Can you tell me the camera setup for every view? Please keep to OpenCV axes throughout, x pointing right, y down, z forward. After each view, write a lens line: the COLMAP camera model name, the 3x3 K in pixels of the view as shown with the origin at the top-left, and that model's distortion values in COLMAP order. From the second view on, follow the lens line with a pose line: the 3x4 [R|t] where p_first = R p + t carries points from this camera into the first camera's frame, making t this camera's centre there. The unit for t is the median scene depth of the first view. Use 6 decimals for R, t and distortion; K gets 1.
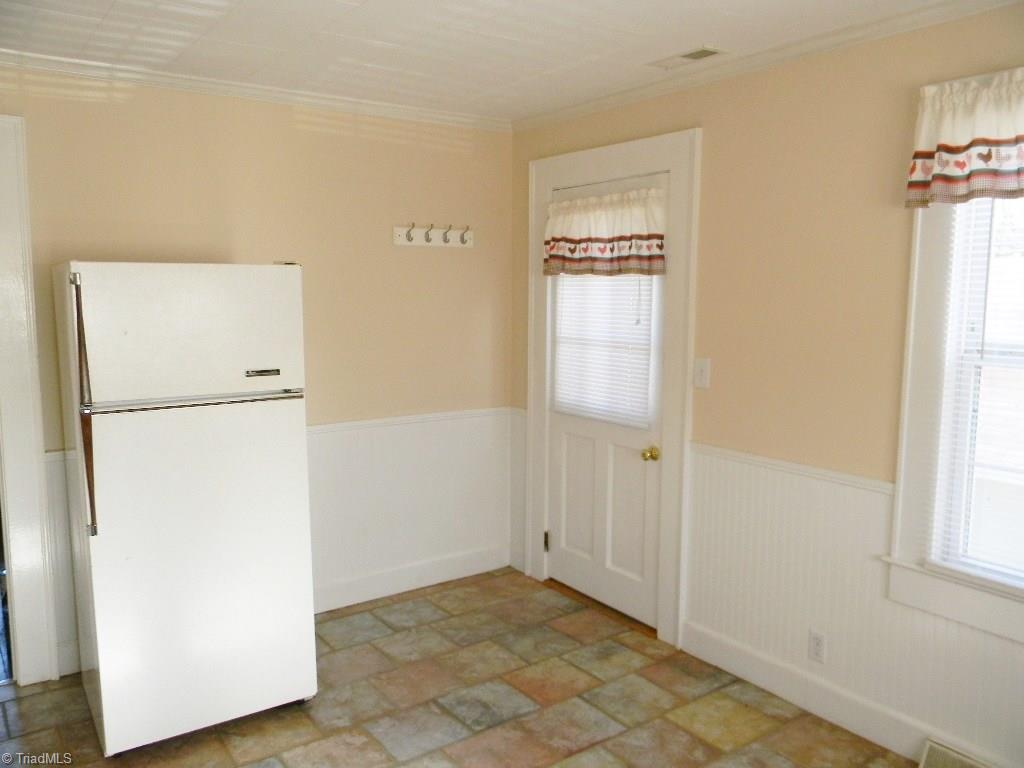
lens RADIAL K [[821.9, 0, 512.0], [0, 821.9, 386.6], [0, 0, 1]] dist [0.014142, -0.037525]
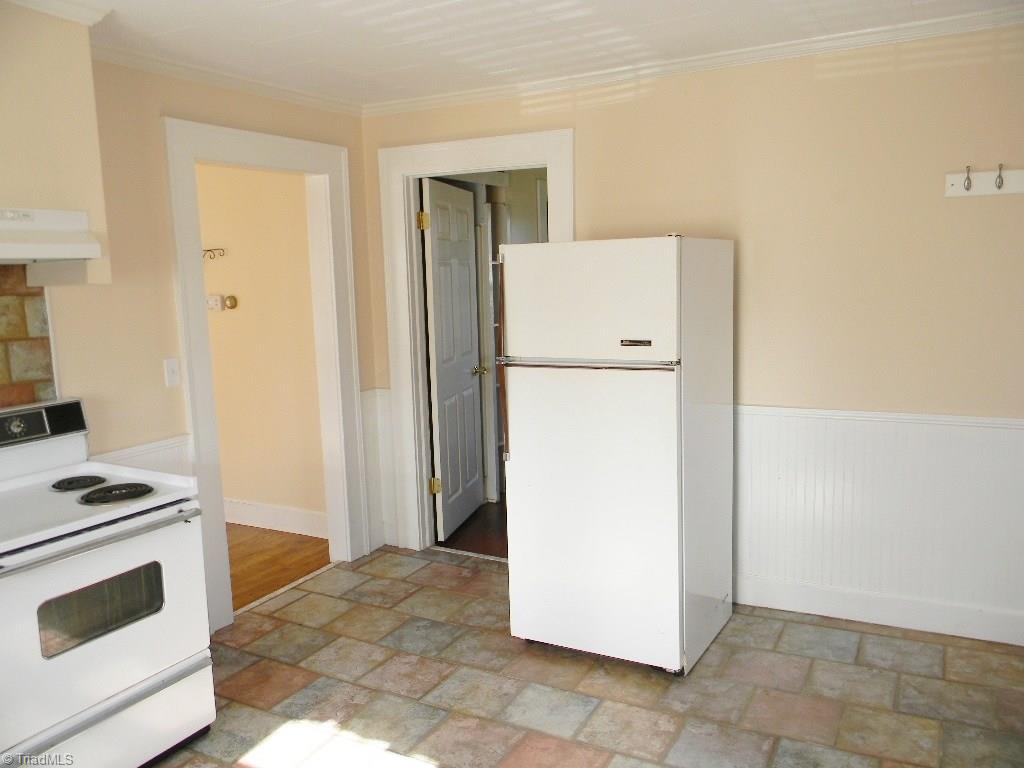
lens RADIAL K [[821.9, 0, 510.6], [0, 821.9, 387.9], [0, 0, 1]] dist [0.014142, -0.037525]
pose [[0.438904, 0.110684, -0.891691, 0.468262], [-0.076561, 0.993382, 0.085623, -0.030964], [0.895266, 0.030688, 0.444474, 0.330202]]
